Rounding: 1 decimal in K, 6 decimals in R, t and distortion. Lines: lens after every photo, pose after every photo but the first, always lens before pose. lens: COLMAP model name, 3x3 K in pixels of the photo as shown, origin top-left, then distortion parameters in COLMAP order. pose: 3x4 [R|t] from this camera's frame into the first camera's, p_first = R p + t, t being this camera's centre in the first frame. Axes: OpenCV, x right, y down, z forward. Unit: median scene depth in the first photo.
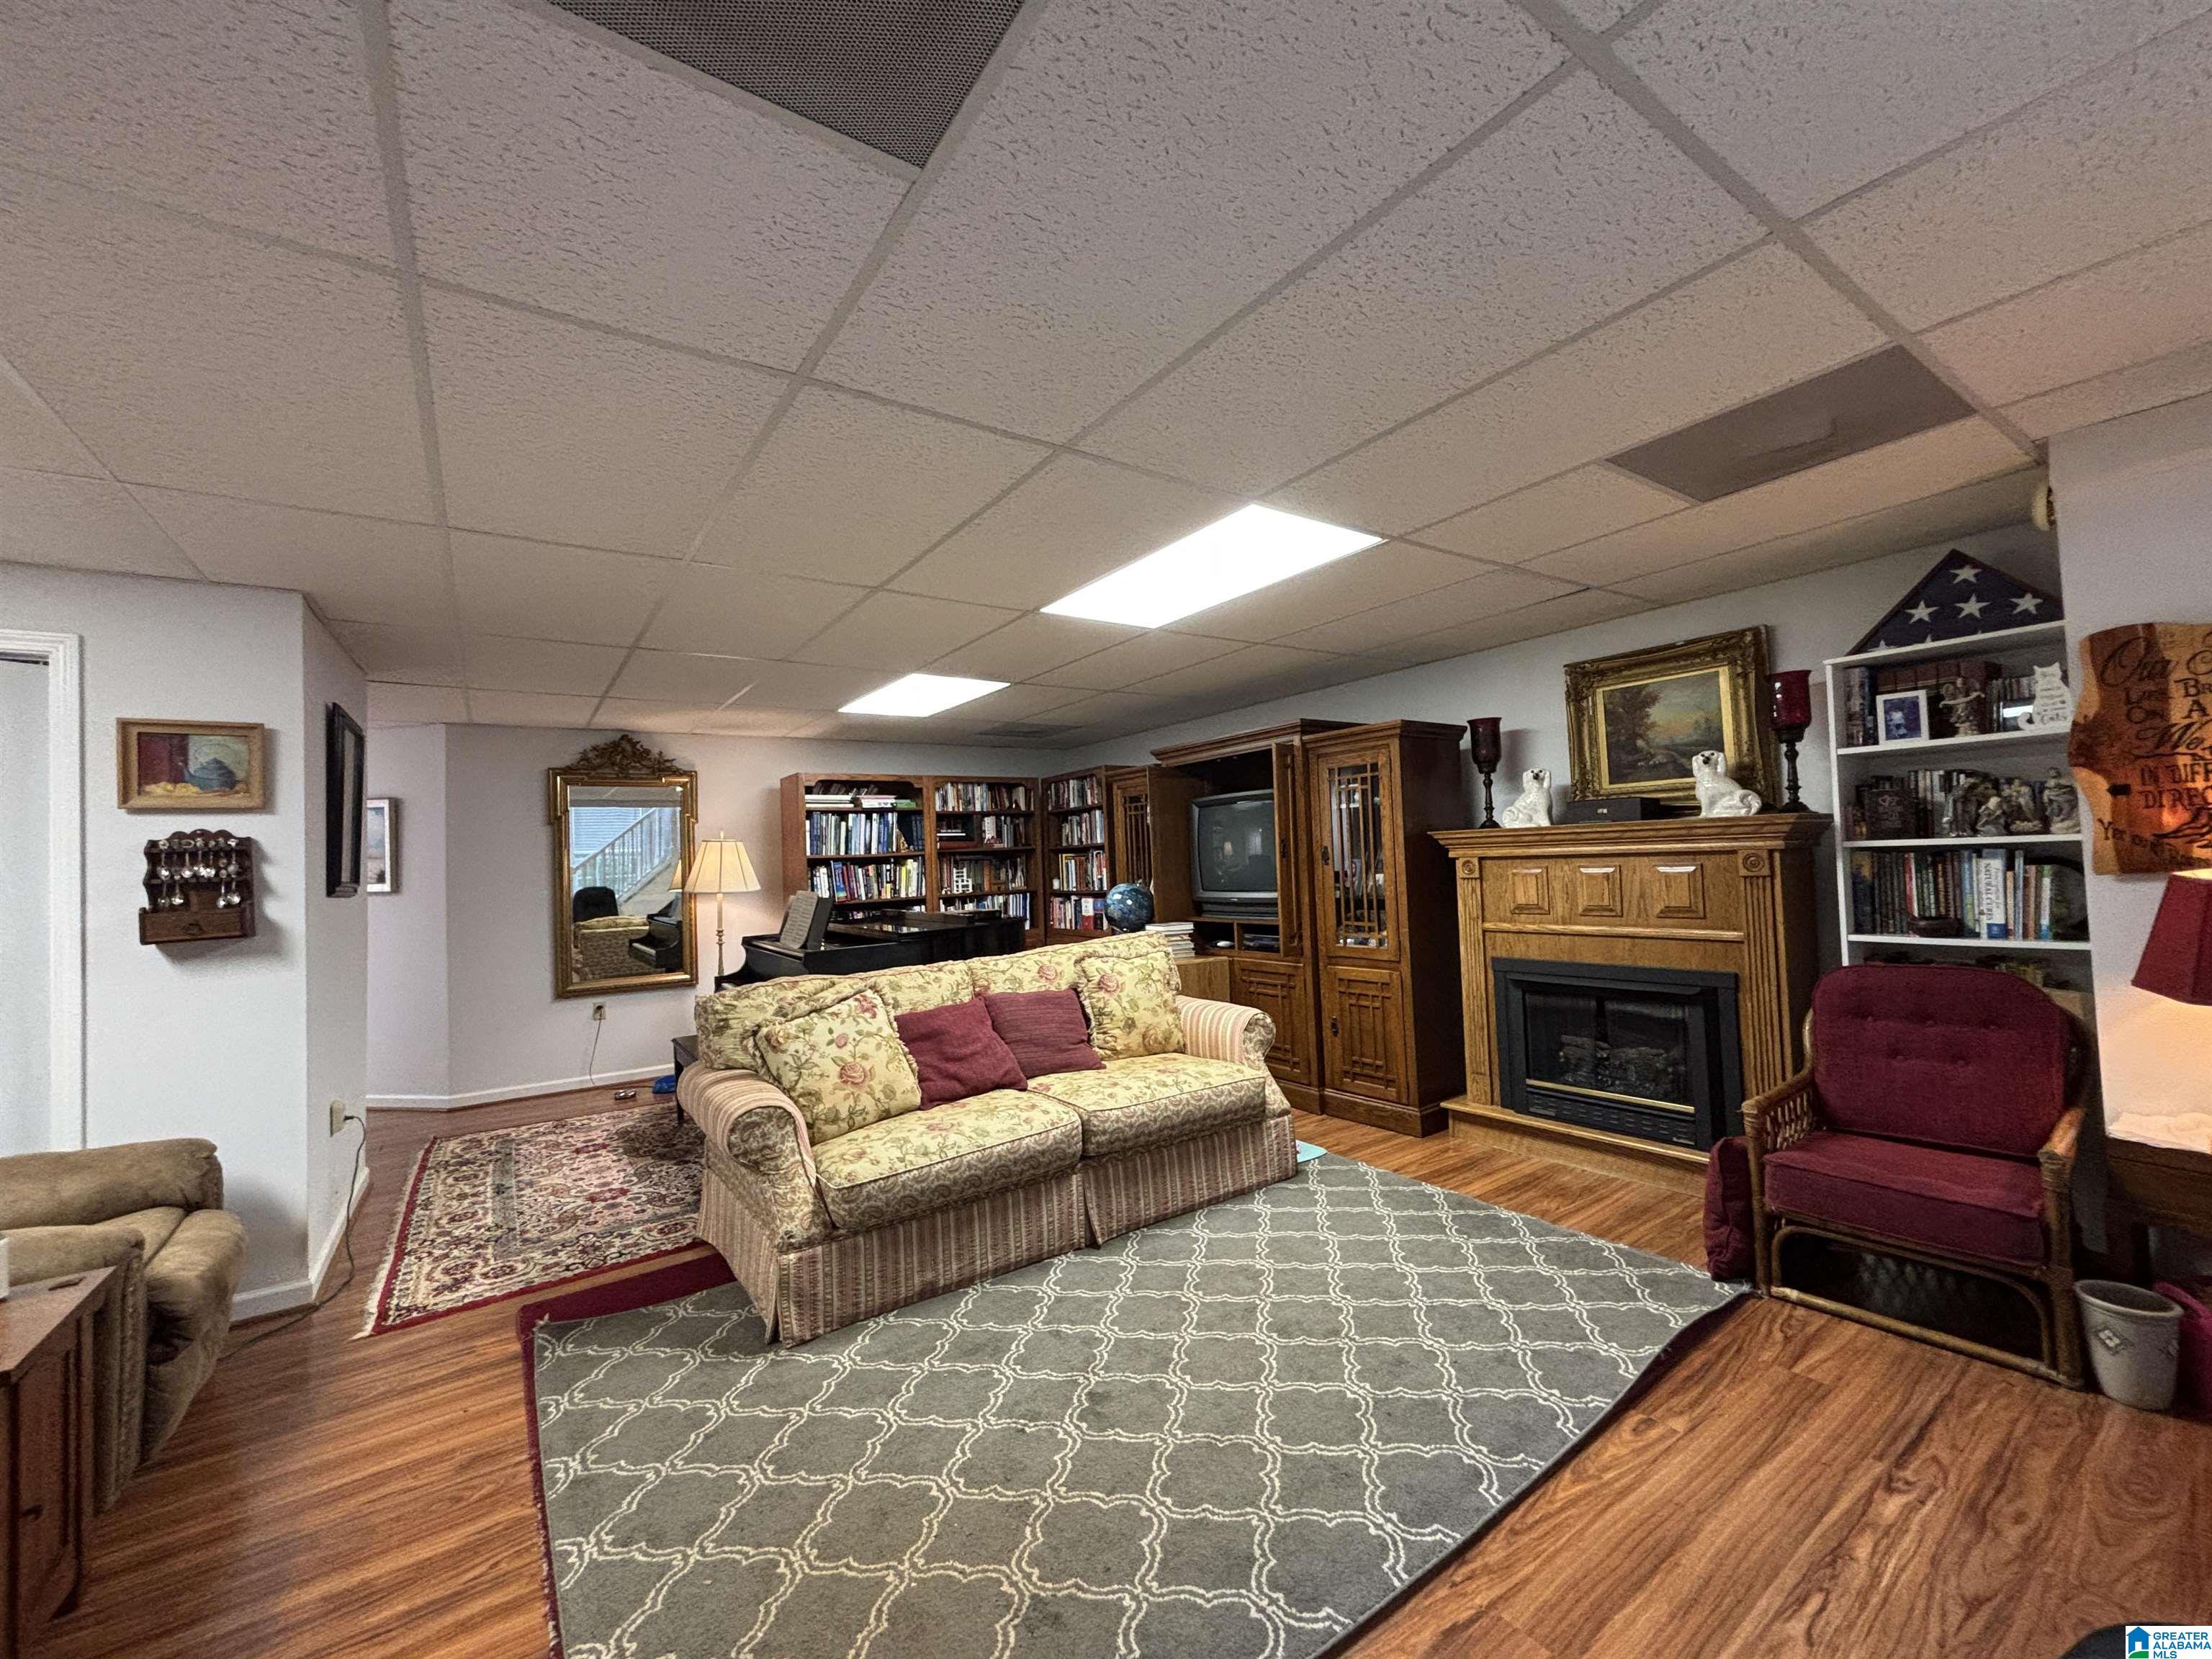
lens RADIAL K [[890.0, 0, 1104.0], [0, 890.0, 832.0], [0, 0, 1]] dist [0.002583, -0.000502]
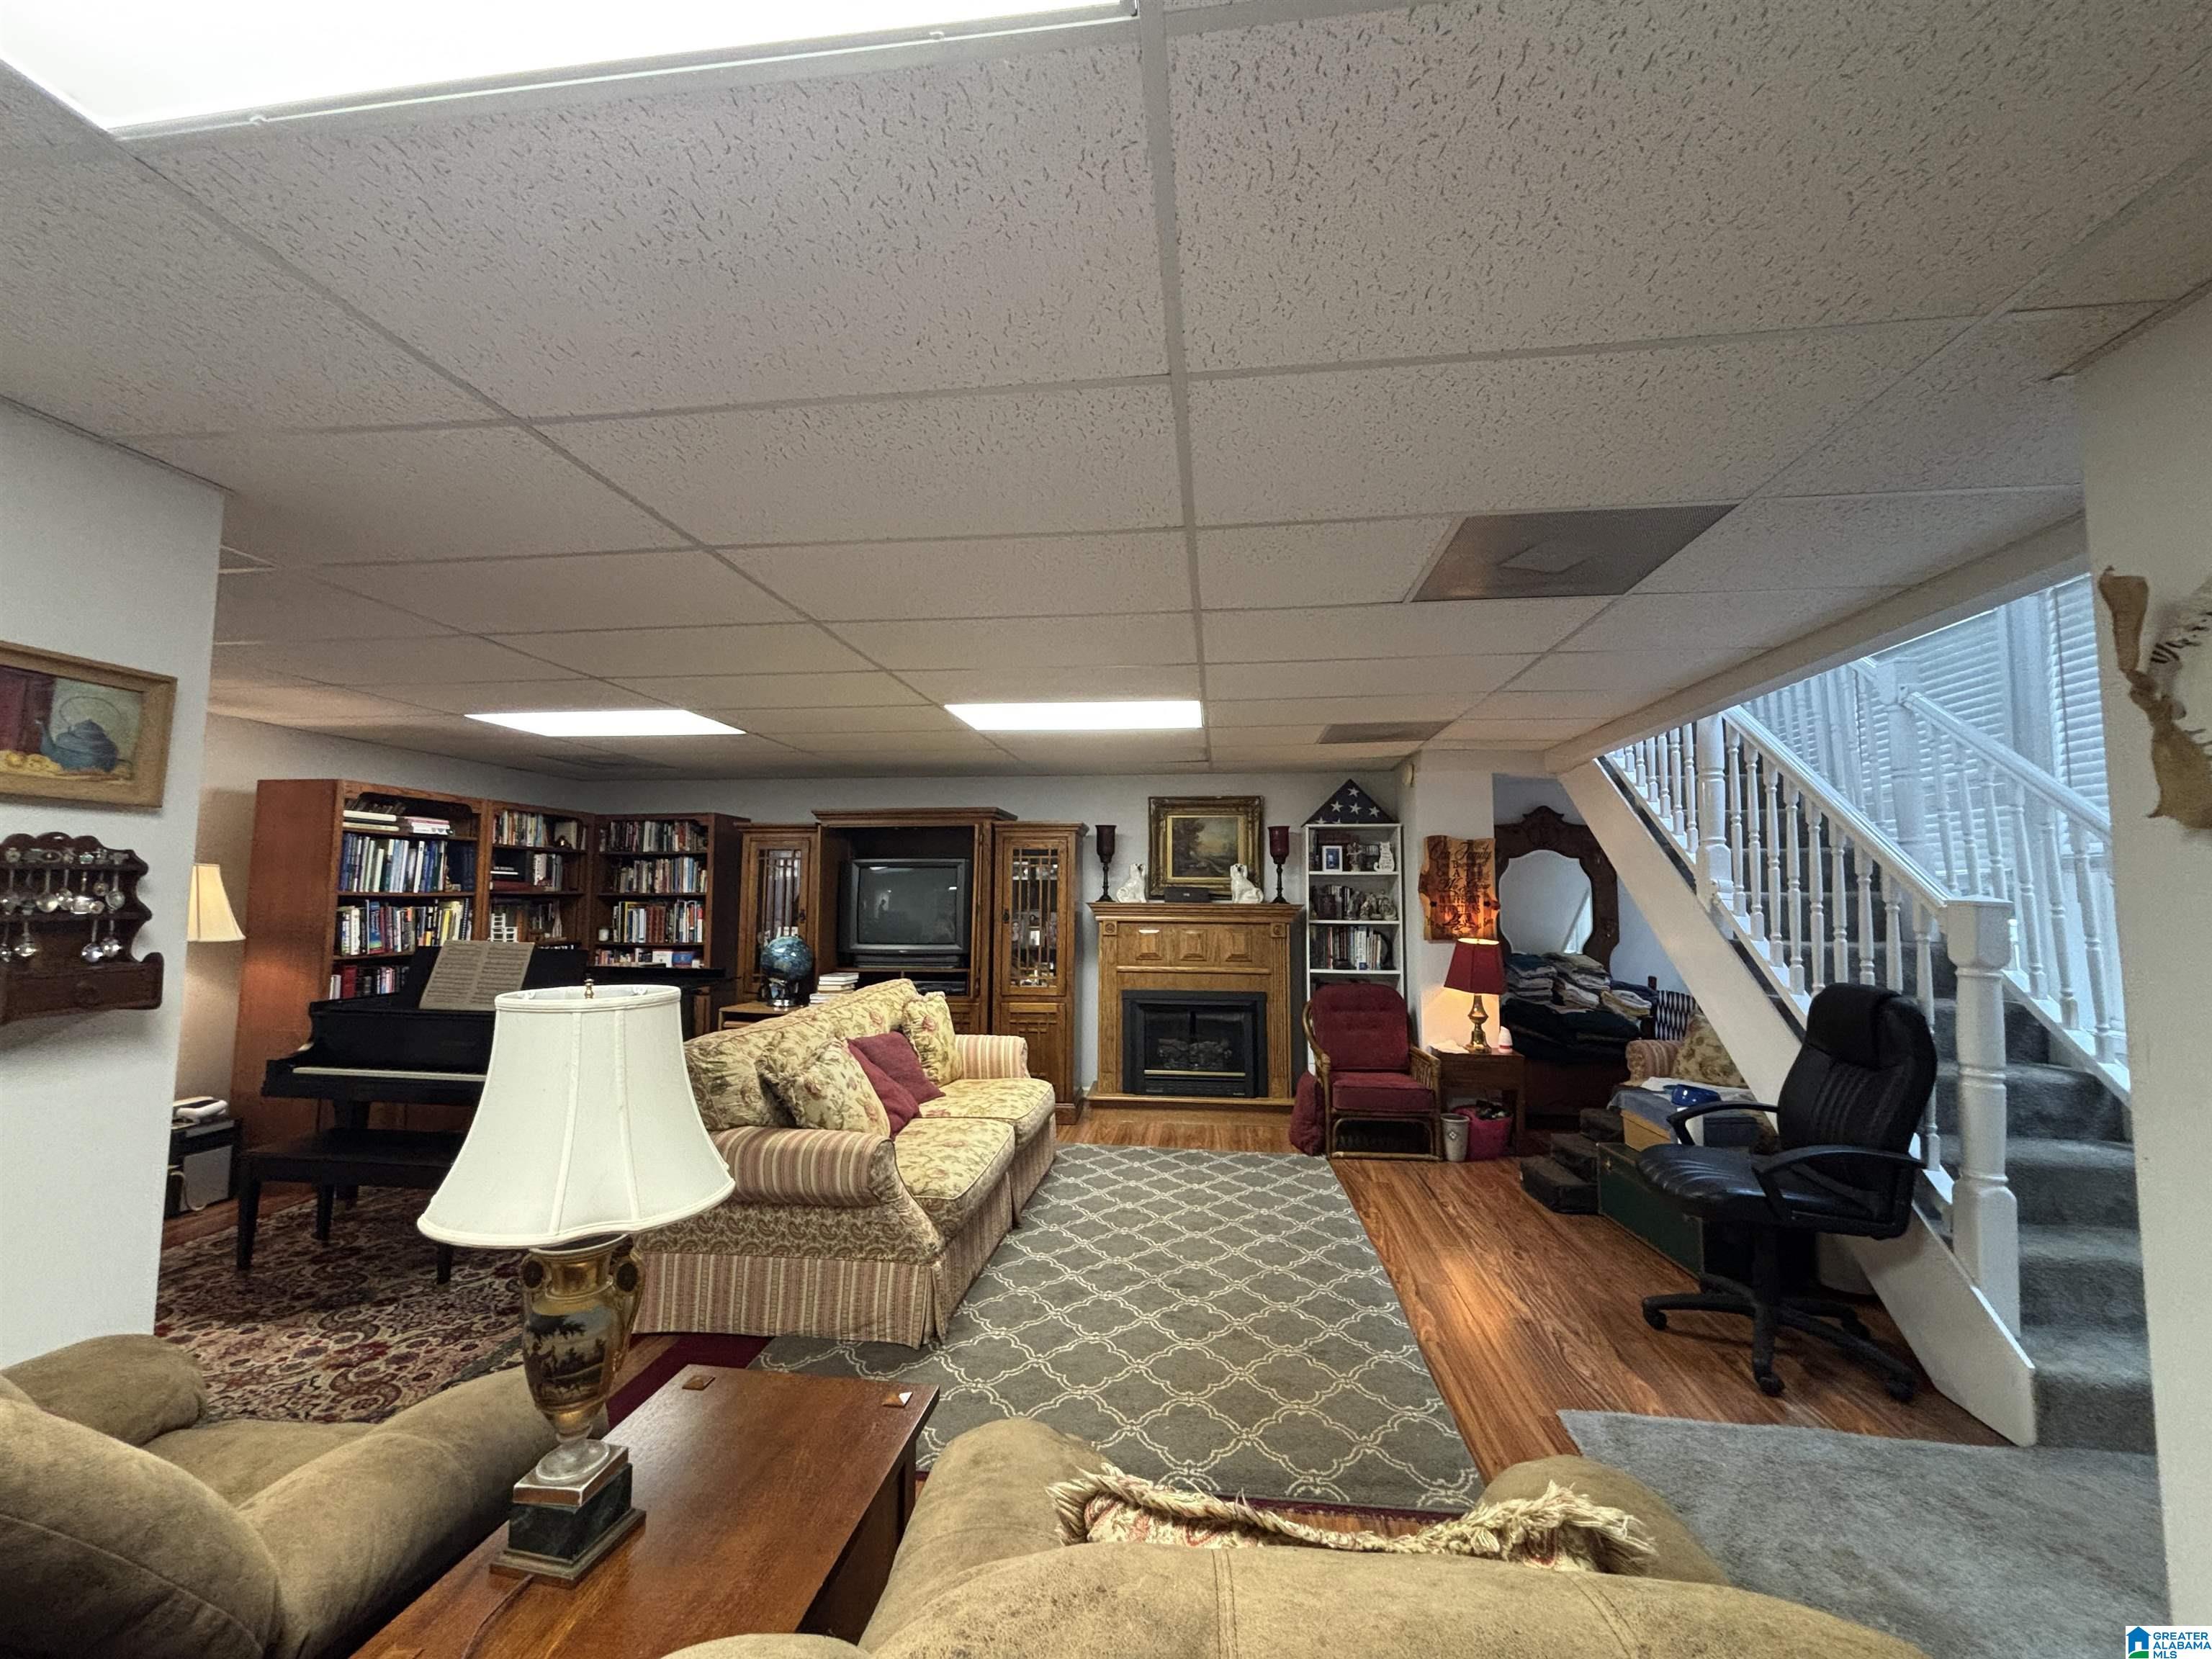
lens RADIAL K [[890.0, 0, 1098.2], [0, 890.0, 826.6], [0, 0, 1]] dist [0.002583, -0.000502]
pose [[0.668665, 0.103646, 0.736305, -0.797874], [-0.055967, 0.994444, -0.089157, 0.005997], [-0.741455, 0.018408, 0.670750, 0.049875]]
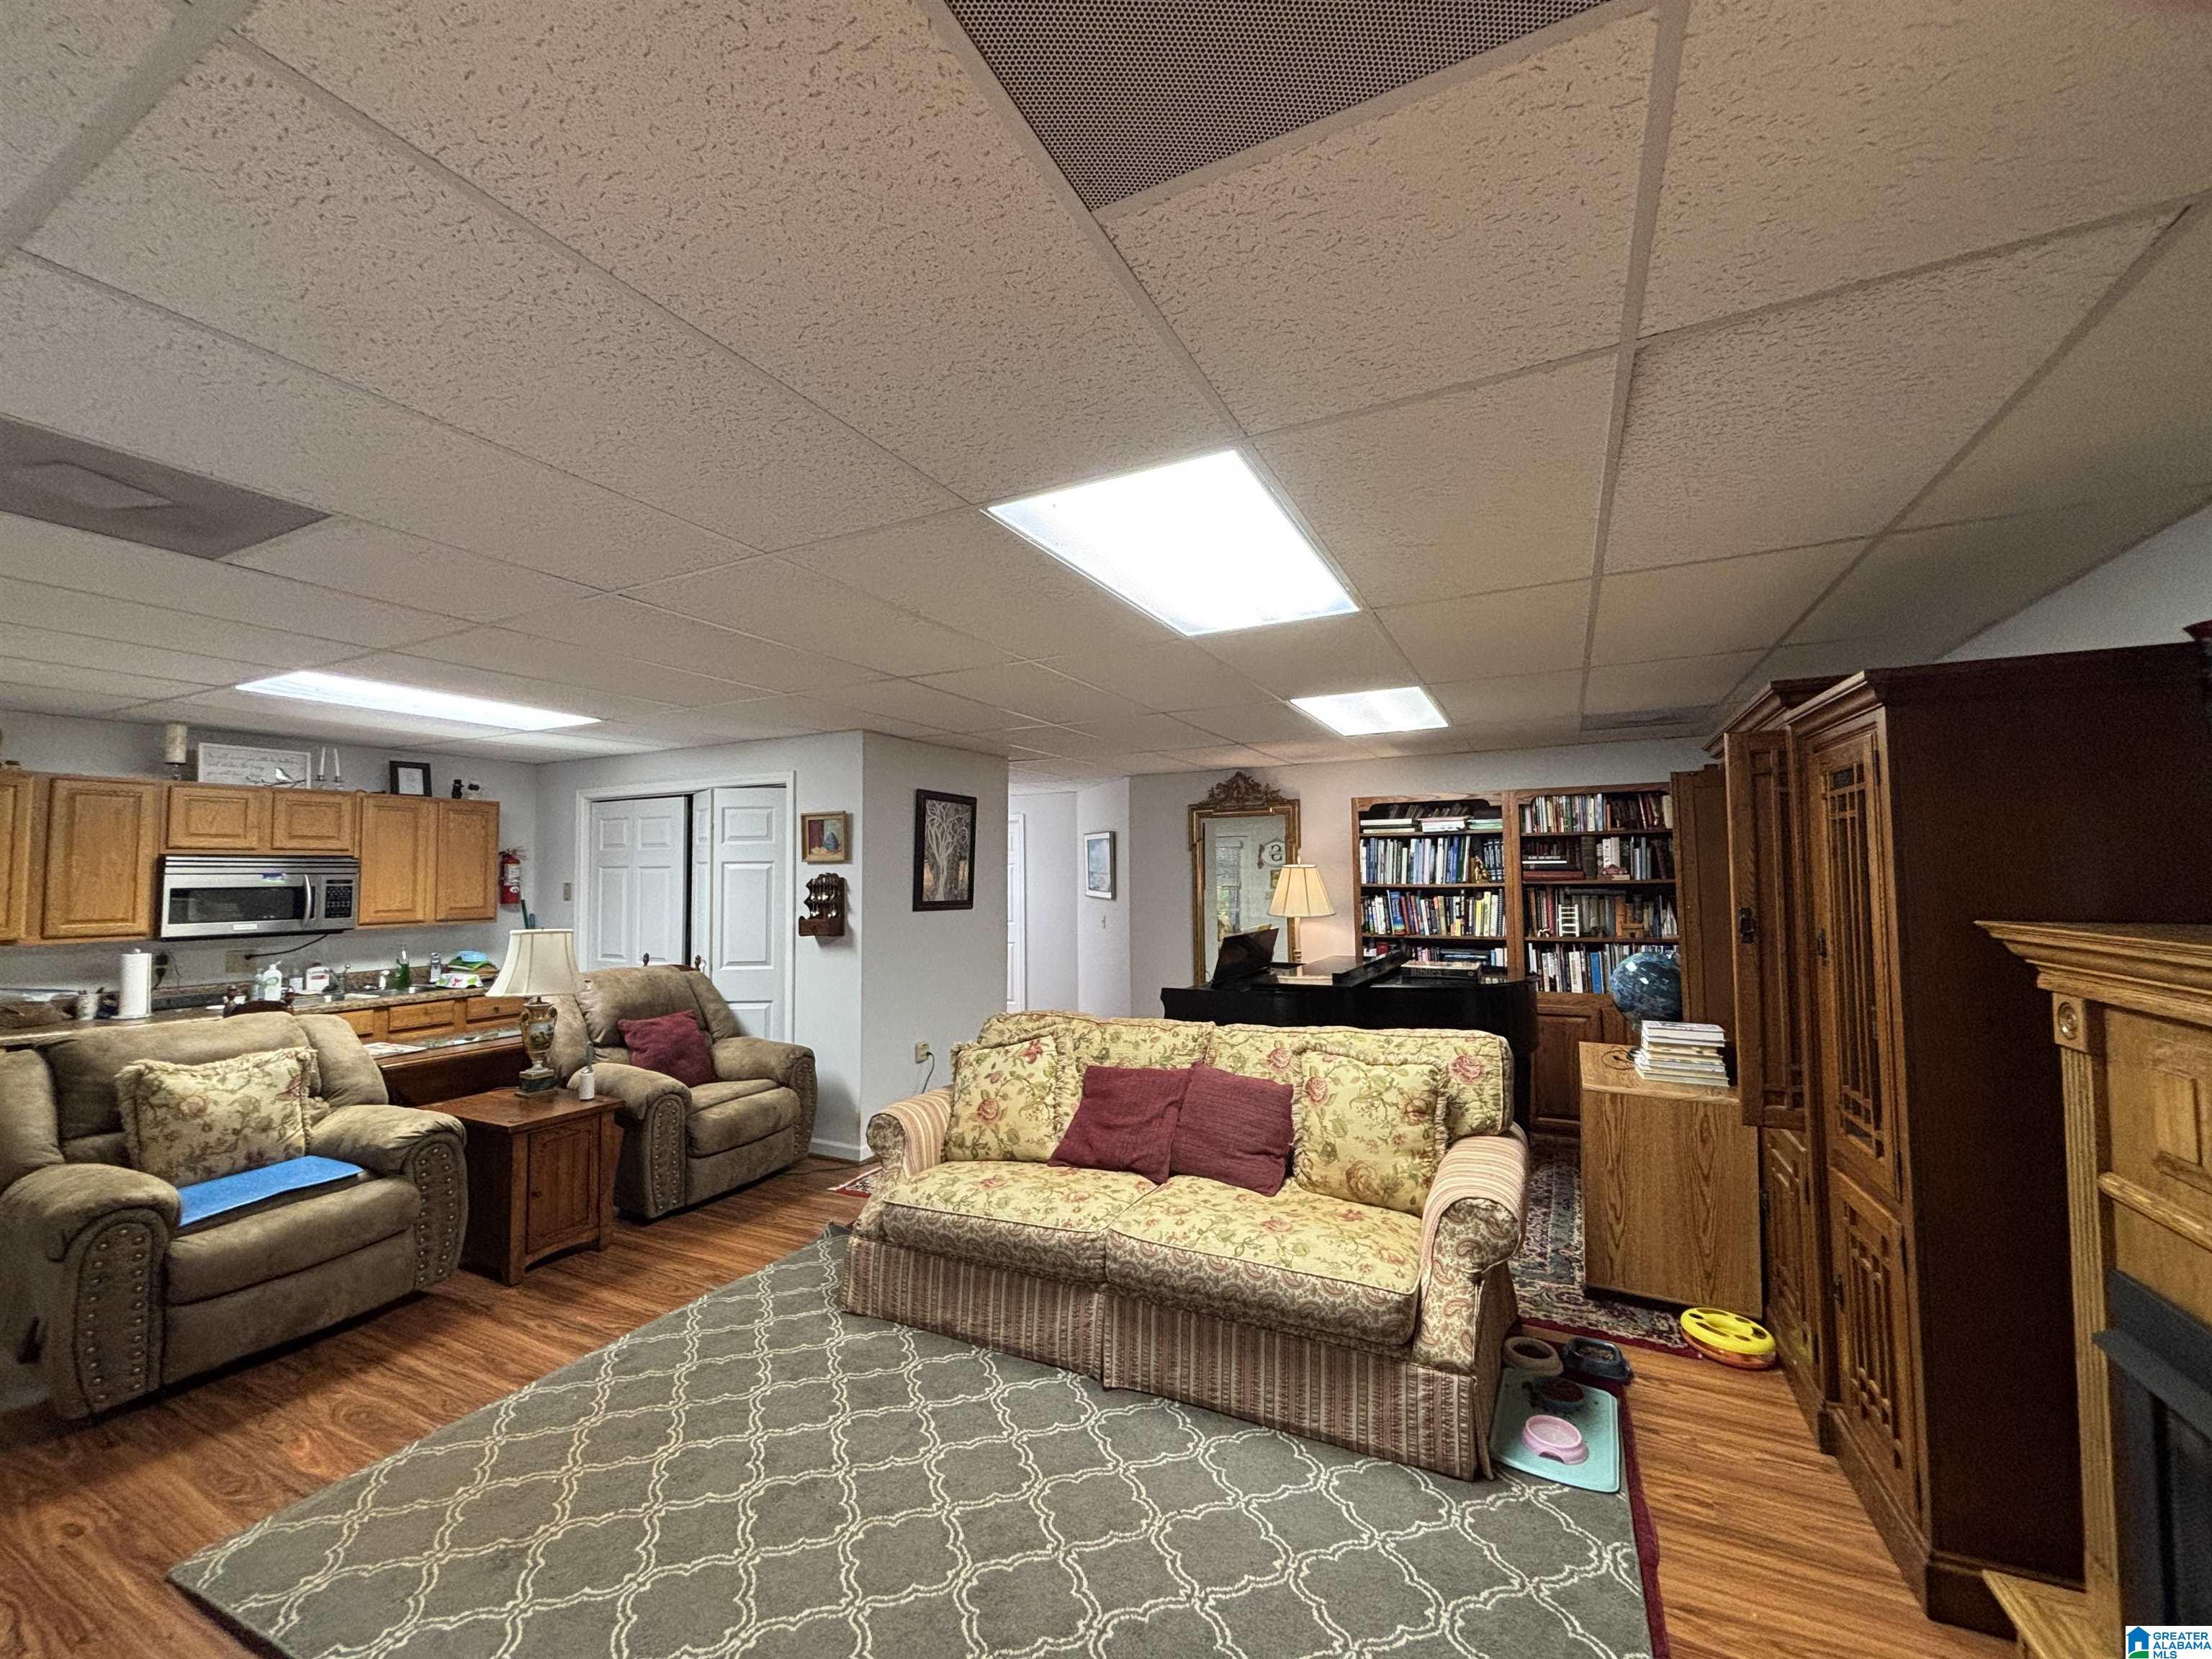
lens RADIAL K [[890.0, 0, 1103.2], [0, 890.0, 828.6], [0, 0, 1]] dist [0.002583, -0.000502]
pose [[0.477836, -0.011579, -0.878373, 0.651149], [0.017780, 0.999836, -0.003508, -0.060822], [0.878269, -0.013941, 0.477963, 0.514275]]
